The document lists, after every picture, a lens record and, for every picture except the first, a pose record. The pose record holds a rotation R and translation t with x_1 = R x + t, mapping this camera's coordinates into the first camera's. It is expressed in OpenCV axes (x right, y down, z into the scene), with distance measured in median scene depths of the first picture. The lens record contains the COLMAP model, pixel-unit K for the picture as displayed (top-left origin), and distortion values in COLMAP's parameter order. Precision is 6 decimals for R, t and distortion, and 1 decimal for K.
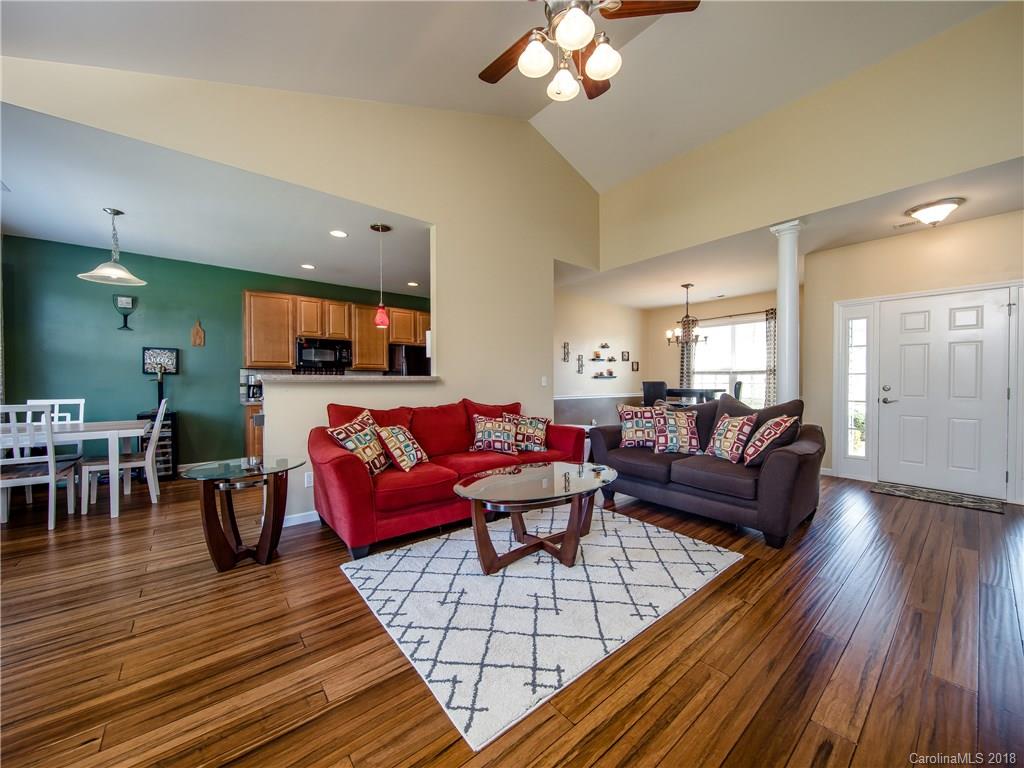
lens RADIAL K [[394.1, 0, 514.3], [0, 394.1, 384.4], [0, 0, 1]] dist [0.002835, -0.000312]
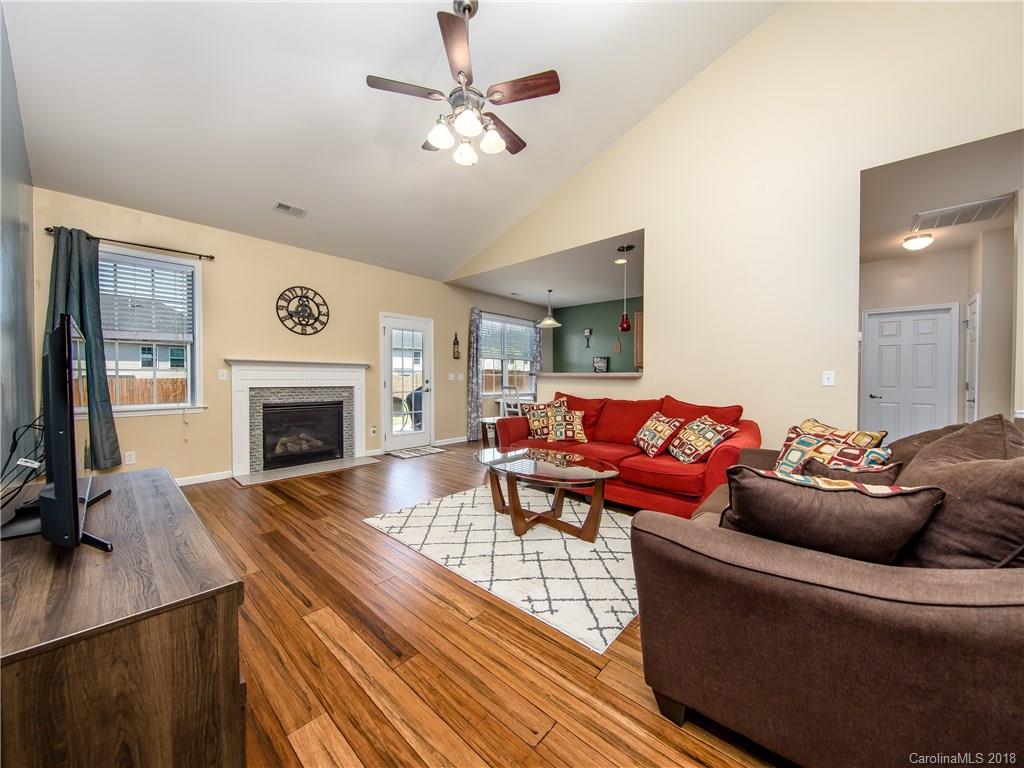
lens RADIAL K [[394.1, 0, 515.9], [0, 394.1, 383.2], [0, 0, 1]] dist [0.002835, -0.000312]
pose [[0.113963, 0.015606, -0.993362, 1.313365], [-0.023591, 0.999637, 0.012998, 0.003876], [0.993205, 0.021953, 0.114289, 0.878720]]
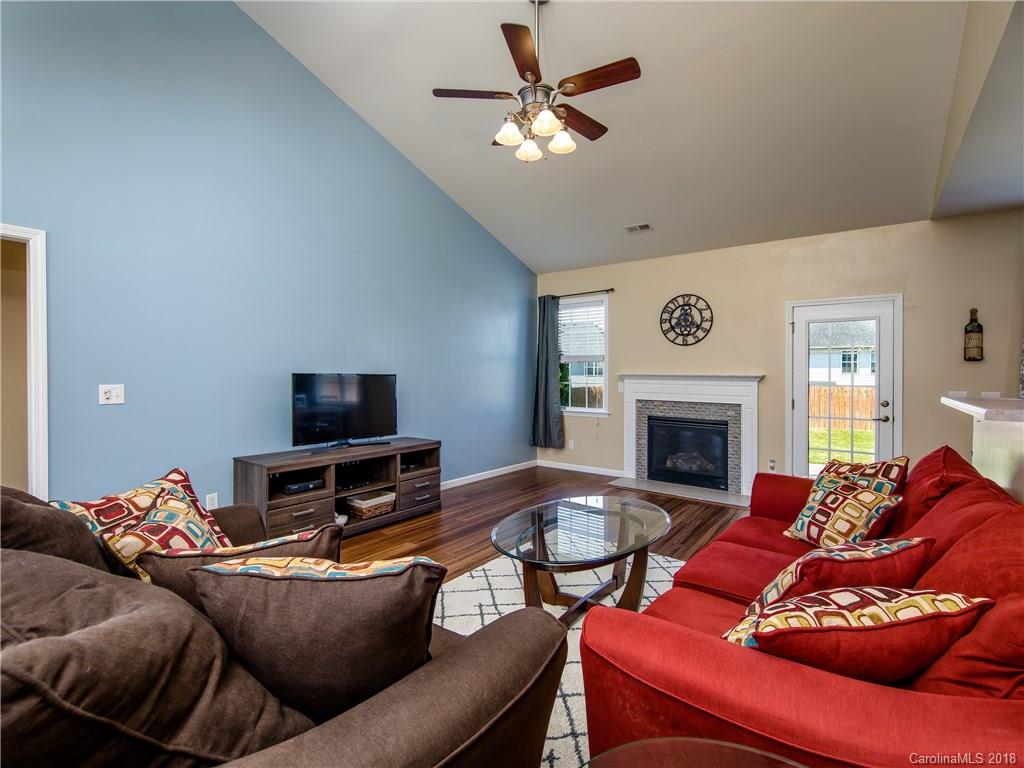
lens RADIAL K [[460.6, 0, 481.3], [0, 460.6, 376.6], [0, 0, 1]] dist [-0.001426, 0.000446]
pose [[-0.985884, -0.012052, -0.166994, 0.547525], [-0.015046, 0.999748, 0.016676, -0.061971], [0.166751, 0.018953, -0.985817, 1.978193]]
